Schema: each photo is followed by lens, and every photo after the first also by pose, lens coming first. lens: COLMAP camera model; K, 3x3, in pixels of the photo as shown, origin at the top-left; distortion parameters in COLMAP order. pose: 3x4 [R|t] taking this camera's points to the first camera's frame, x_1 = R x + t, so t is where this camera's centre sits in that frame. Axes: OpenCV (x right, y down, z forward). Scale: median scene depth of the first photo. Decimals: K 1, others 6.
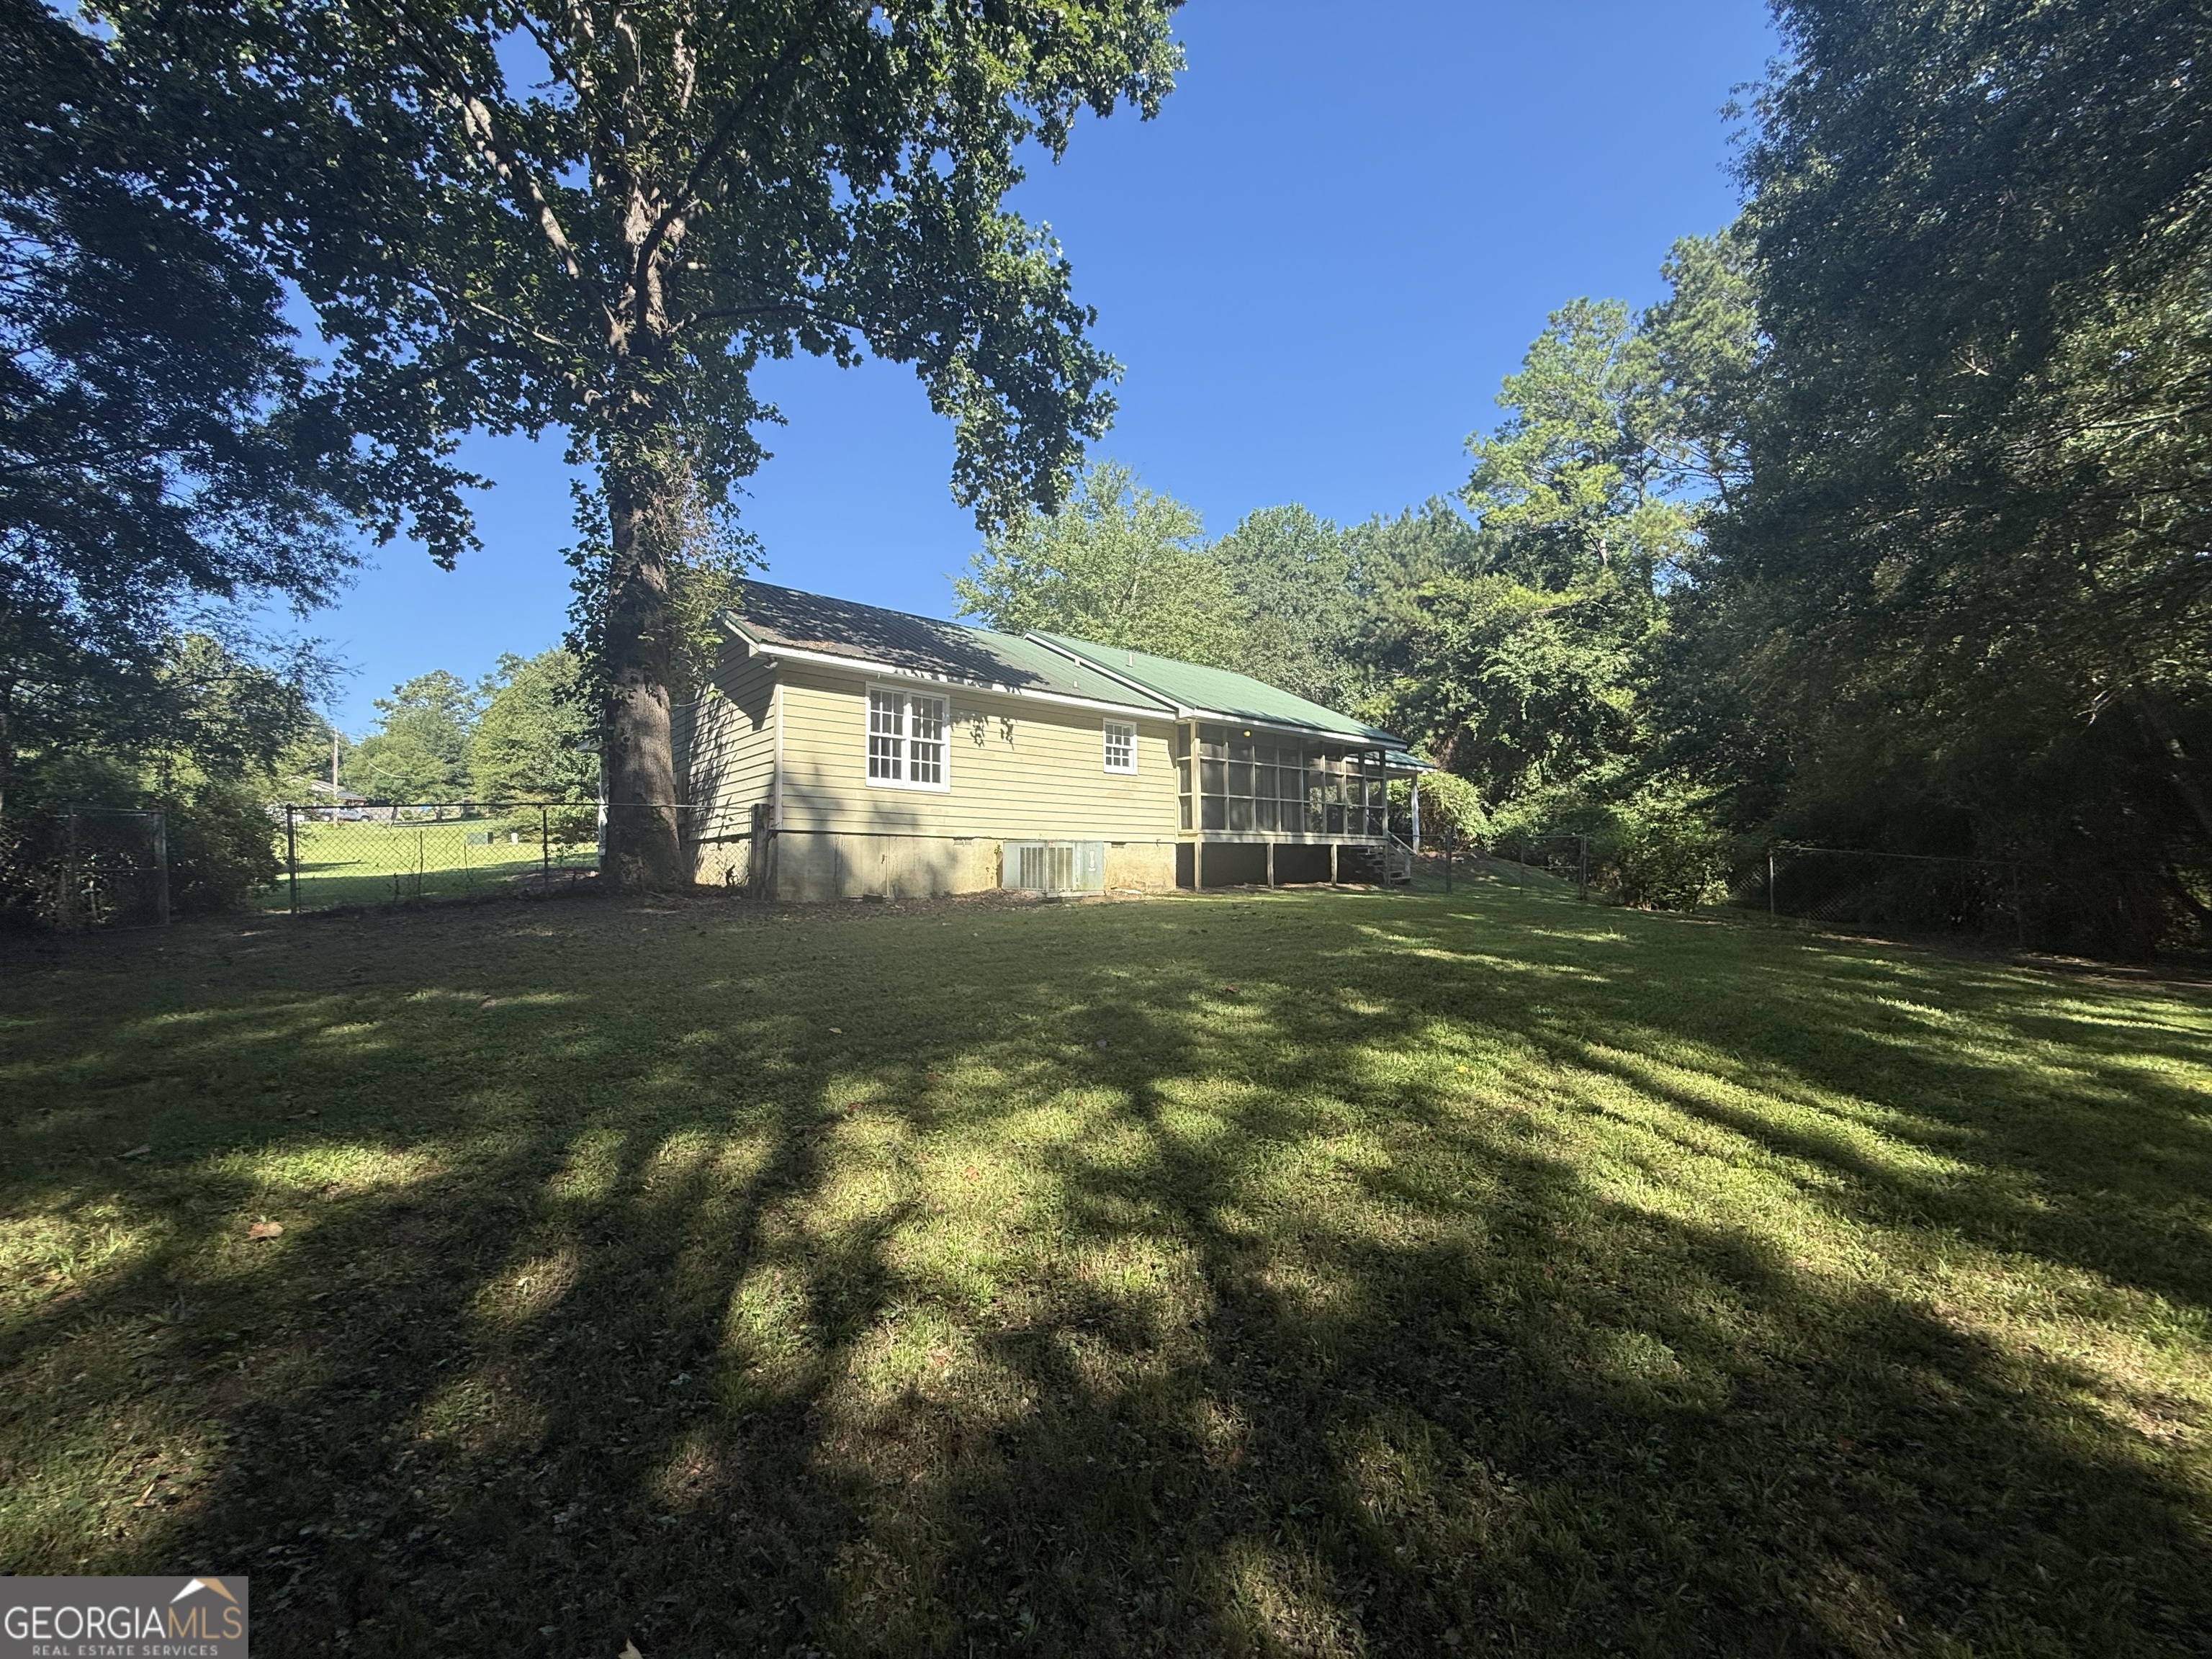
lens RADIAL K [[881.0, 0, 1100.2], [0, 881.0, 832.1], [0, 0, 1]] dist [-0.001922, 0.000194]
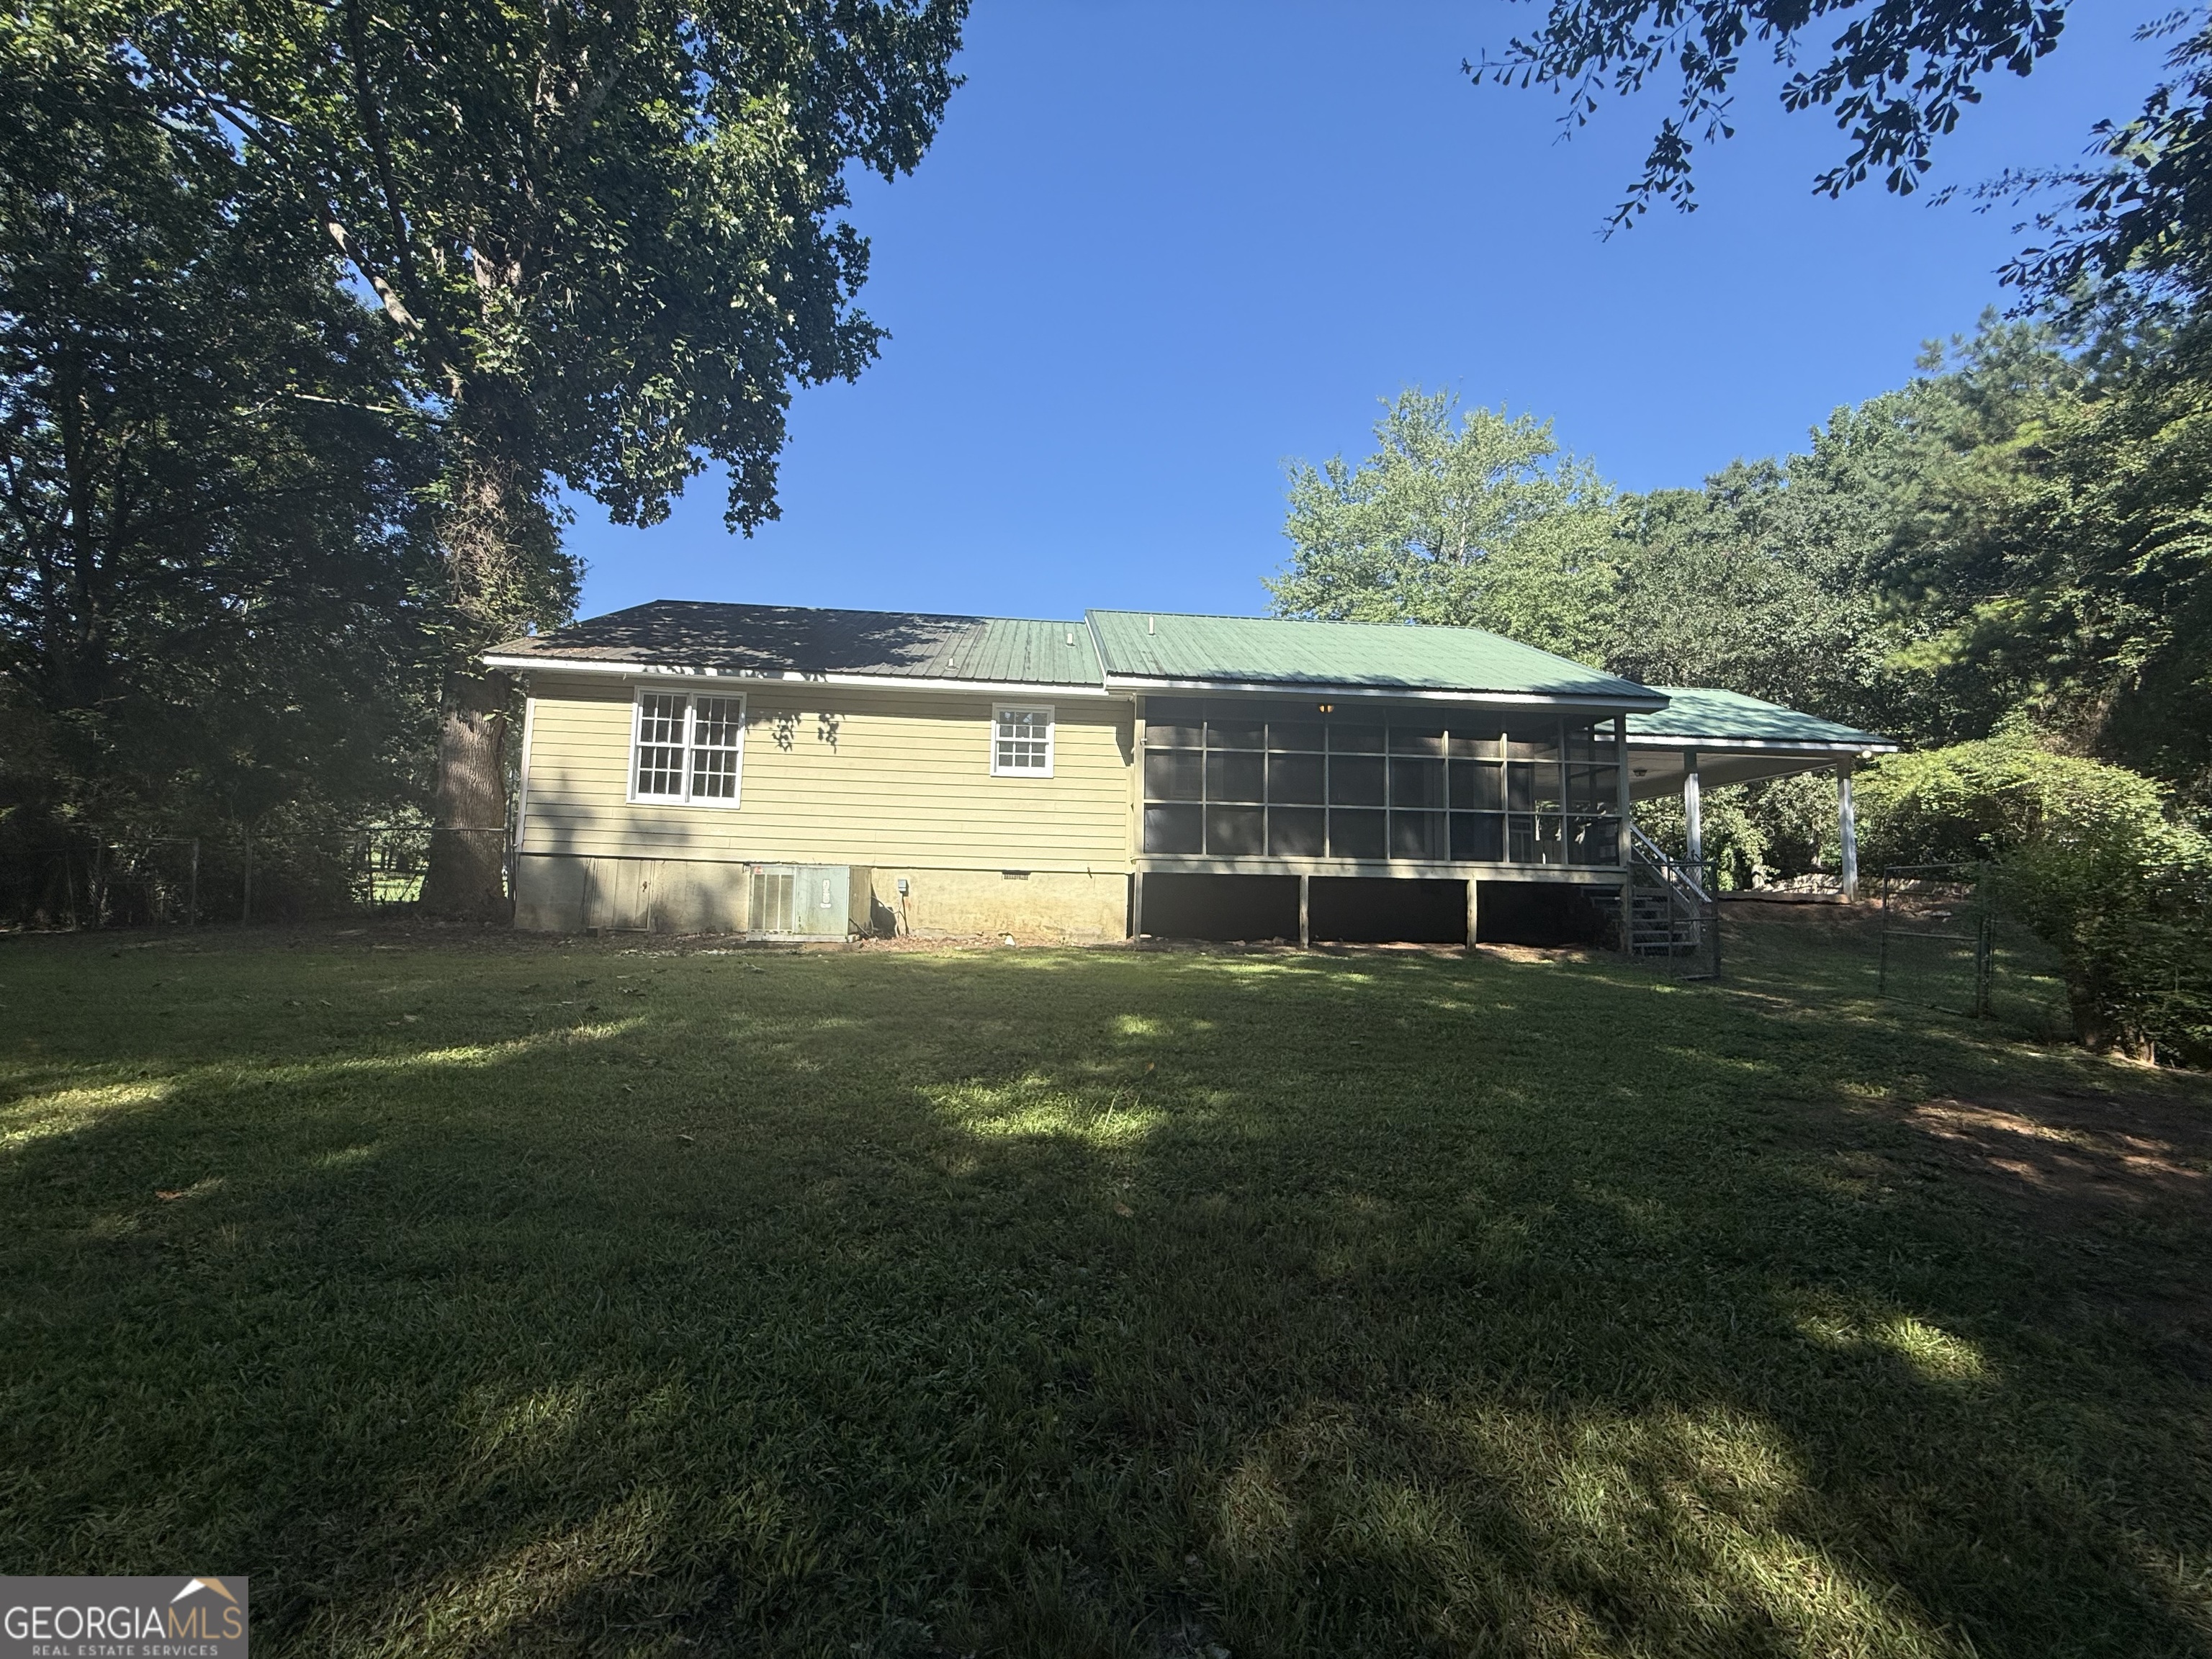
lens RADIAL K [[881.0, 0, 1100.2], [0, 881.0, 832.1], [0, 0, 1]] dist [-0.001922, 0.000194]
pose [[0.803049, -0.021870, -0.595512, 0.506673], [-0.003800, 0.999118, -0.041817, 0.009377], [0.595901, 0.035844, 0.802257, 0.455433]]
